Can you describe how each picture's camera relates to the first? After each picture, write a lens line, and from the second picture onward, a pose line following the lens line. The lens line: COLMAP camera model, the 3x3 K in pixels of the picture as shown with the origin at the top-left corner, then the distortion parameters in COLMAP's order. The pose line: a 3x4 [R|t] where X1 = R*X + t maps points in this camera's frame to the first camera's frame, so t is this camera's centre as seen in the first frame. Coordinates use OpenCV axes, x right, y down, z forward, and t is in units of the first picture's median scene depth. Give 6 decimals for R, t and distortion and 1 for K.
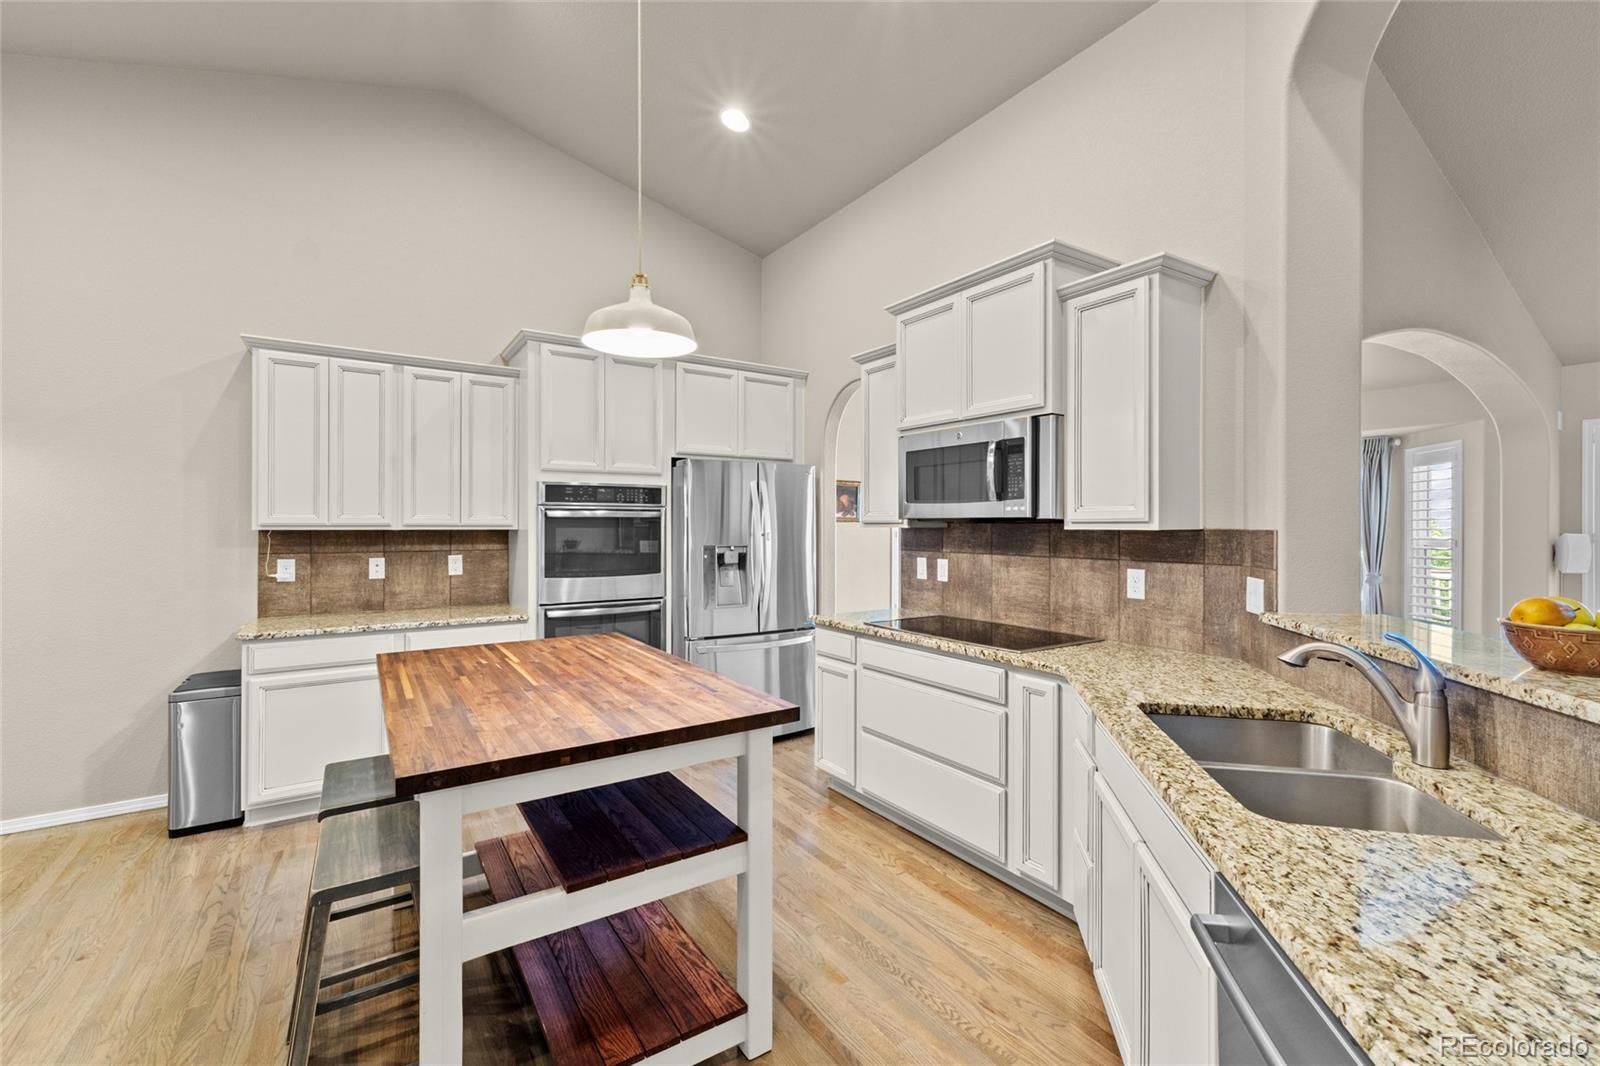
lens RADIAL K [[679.9, 0, 807.8], [0, 679.9, 522.6], [0, 0, 1]] dist [-0.000222, -0.000292]
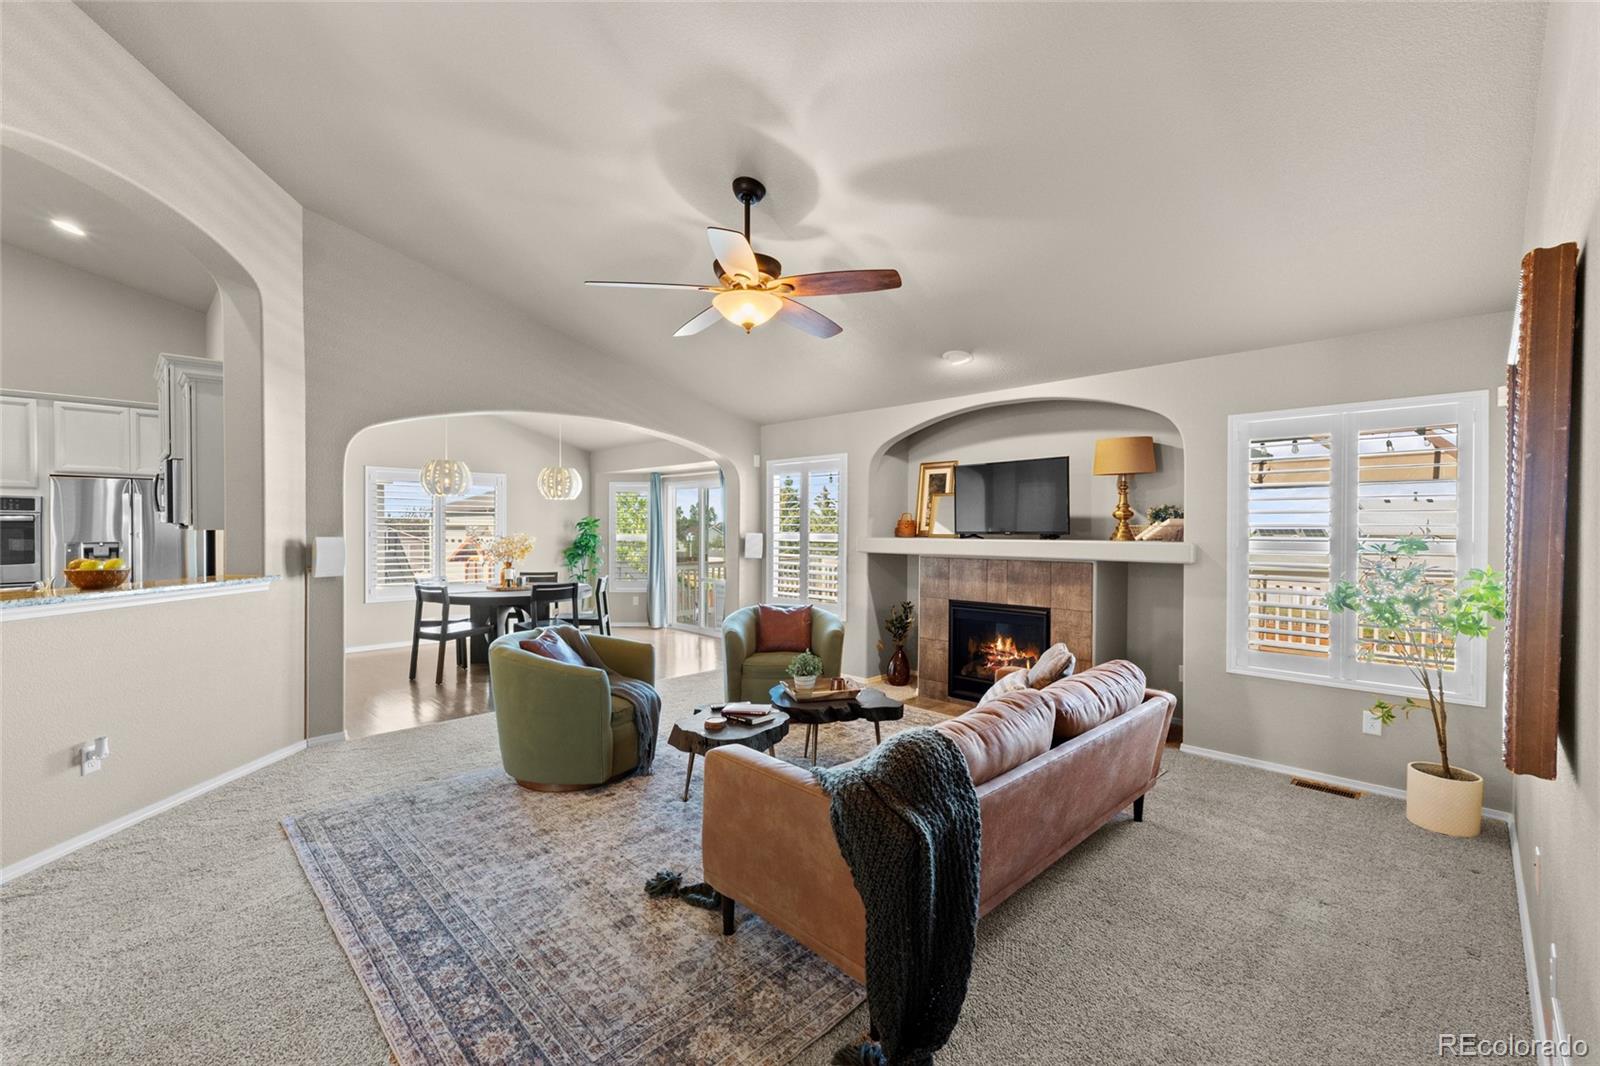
lens RADIAL K [[675.5, 0, 805.5], [0, 675.5, 533.1], [0, 0, 1]] dist [0.003847, -0.000053]
pose [[0.978083, -0.000385, 0.208215, 1.209077], [-0.002606, 0.999897, 0.014088, -0.007508], [-0.208199, -0.014322, 0.977982, -0.745808]]
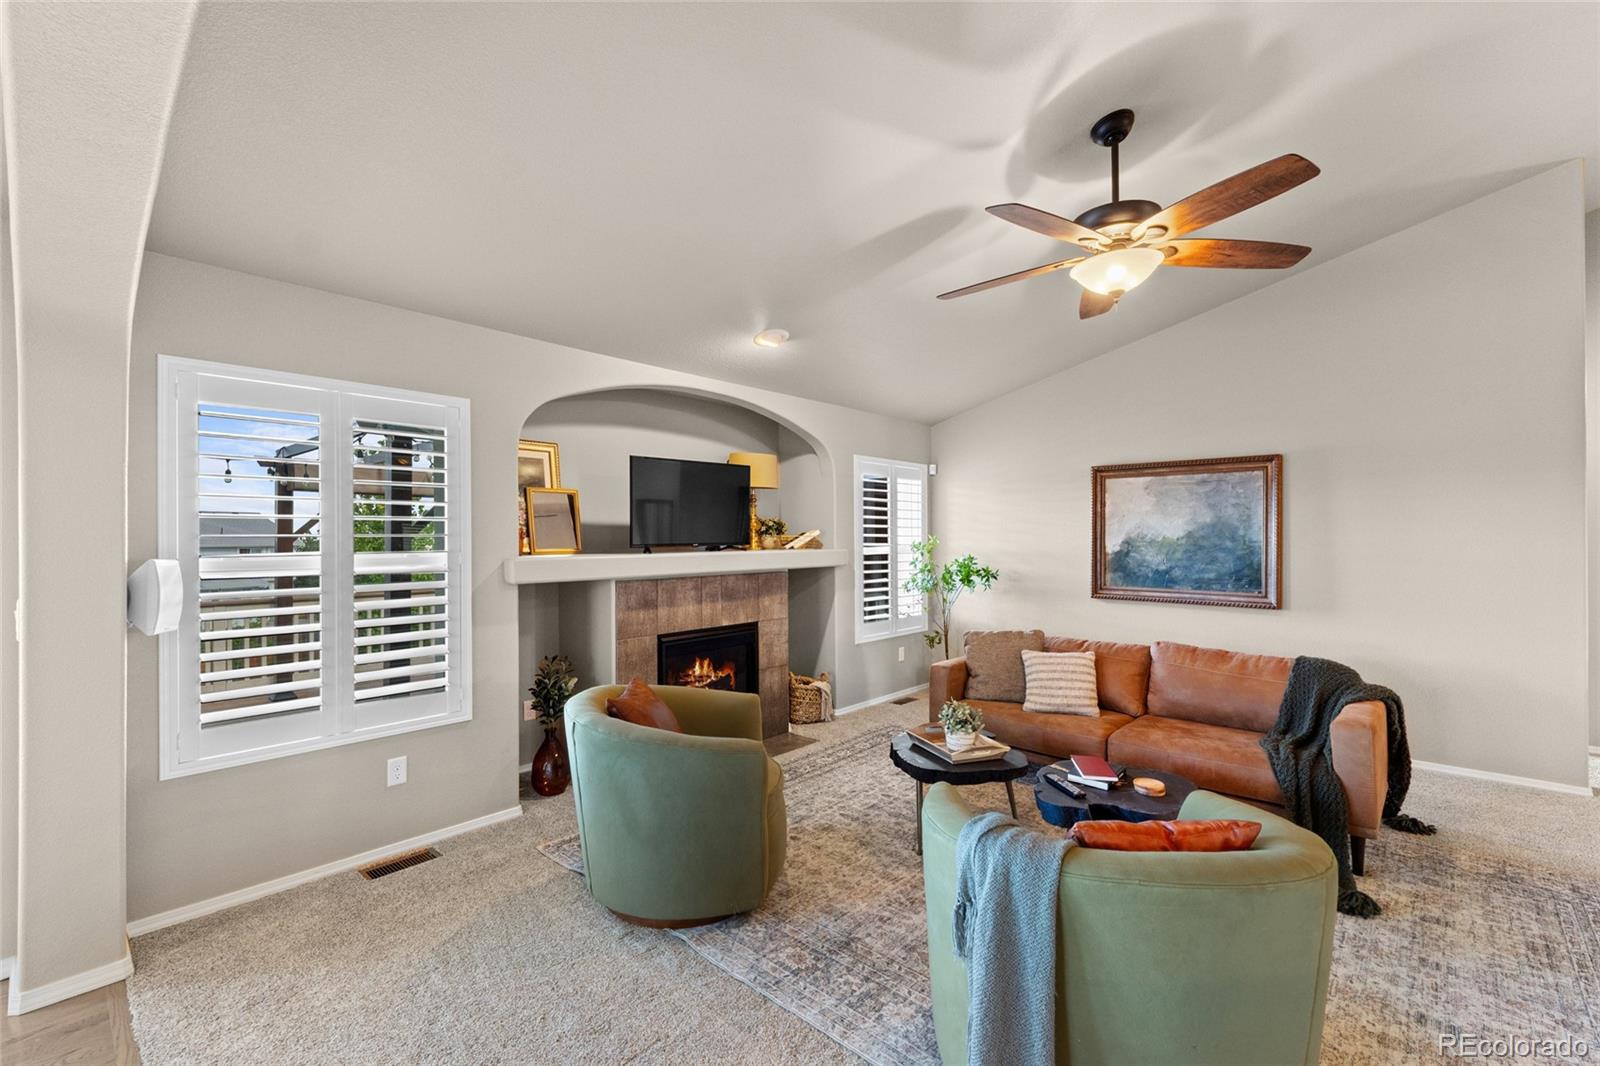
lens RADIAL K [[682.7, 0, 803.5], [0, 682.7, 537.5], [0, 0, 1]] dist [0.001612, -0.000137]
pose [[-0.248486, -0.001817, 0.968634, 0.621468], [-0.000676, 0.999998, 0.001703, -0.003759], [-0.968635, -0.000231, -0.248486, 0.838038]]
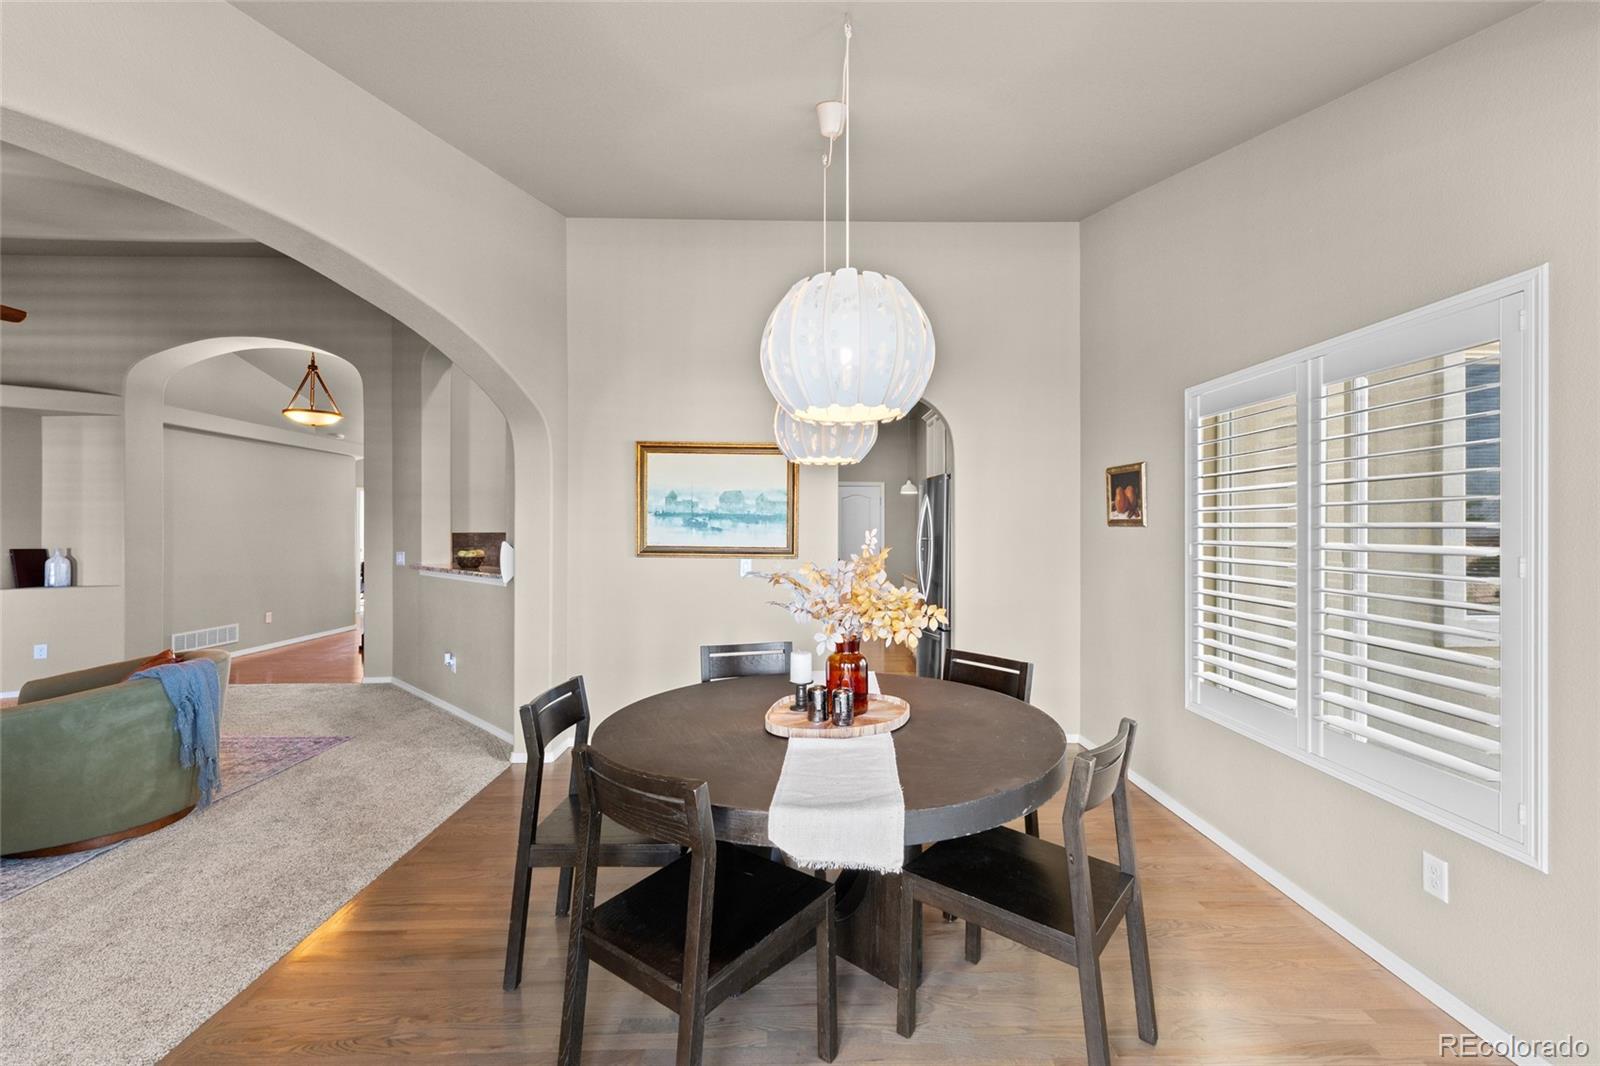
lens RADIAL K [[675.5, 0, 805.5], [0, 675.5, 533.1], [0, 0, 1]] dist [0.003847, -0.000053]
pose [[-0.533304, 0.004154, -0.845913, 1.351221], [0.004433, 0.999988, 0.002116, 0.004447], [0.845912, -0.002621, -0.533316, 1.870017]]
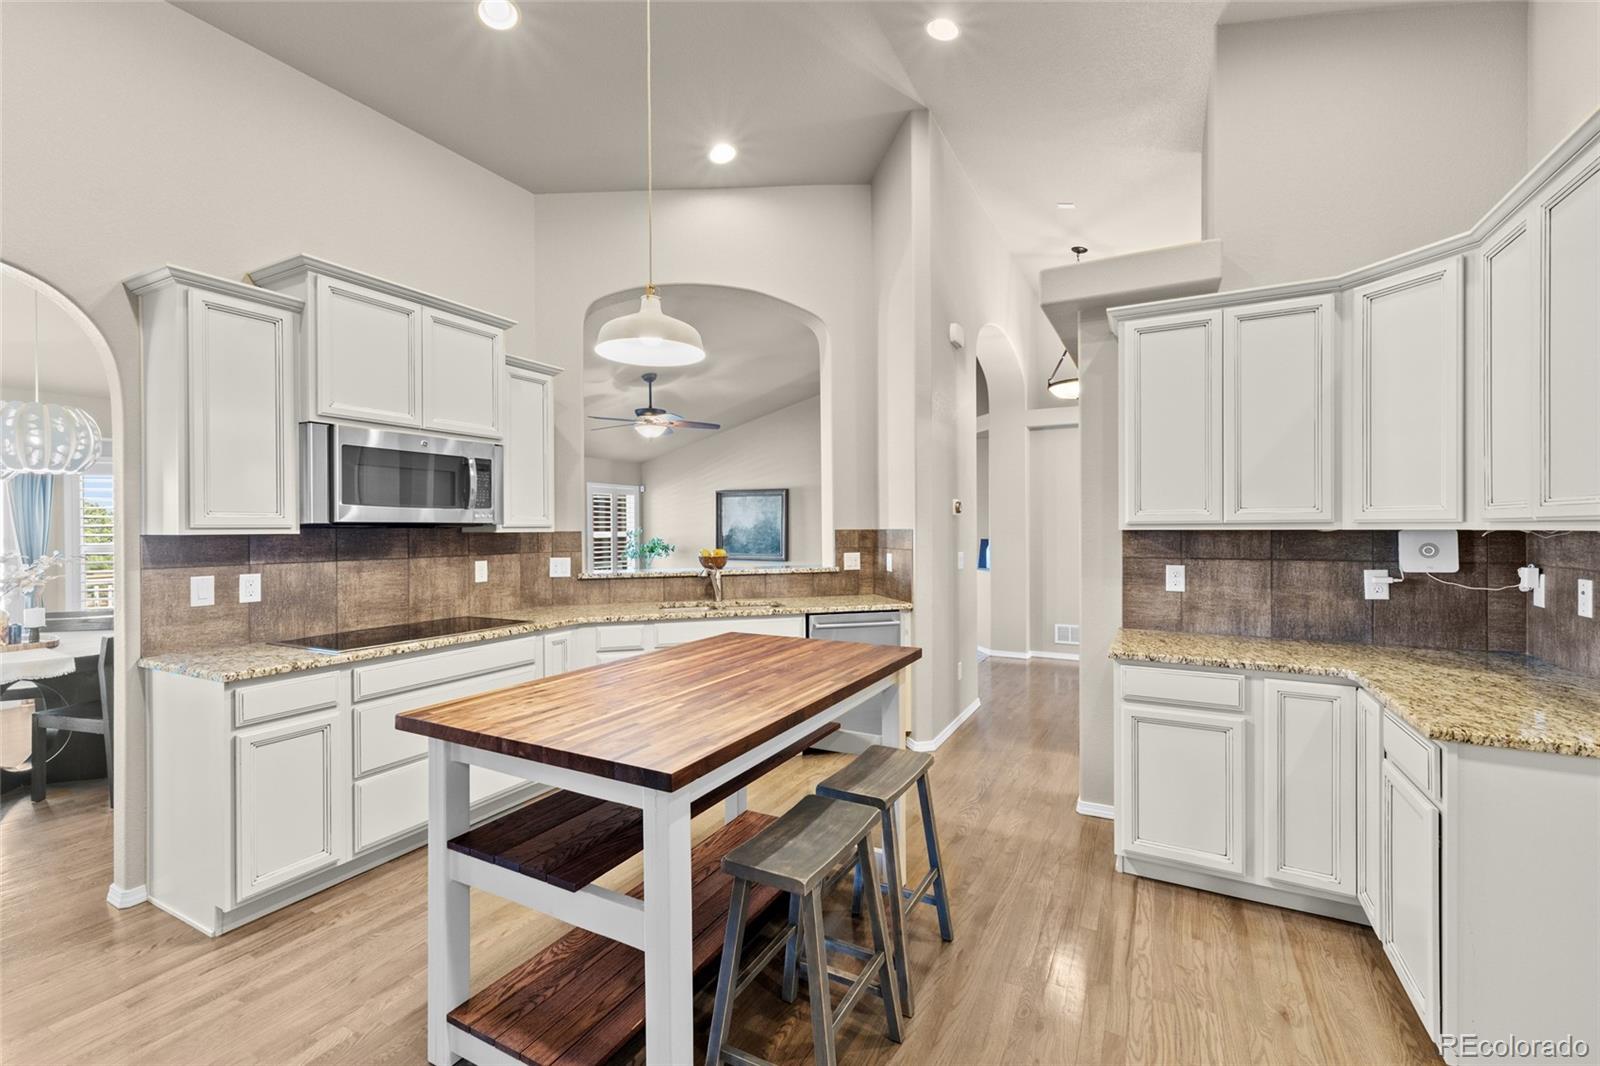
lens RADIAL K [[675.5, 0, 805.5], [0, 675.5, 533.1], [0, 0, 1]] dist [0.003847, -0.000053]
pose [[-0.481658, -0.005268, 0.876344, -0.876848], [0.000666, 0.999979, 0.006377, 0.002170], [-0.876359, 0.003655, -0.481644, 0.896770]]
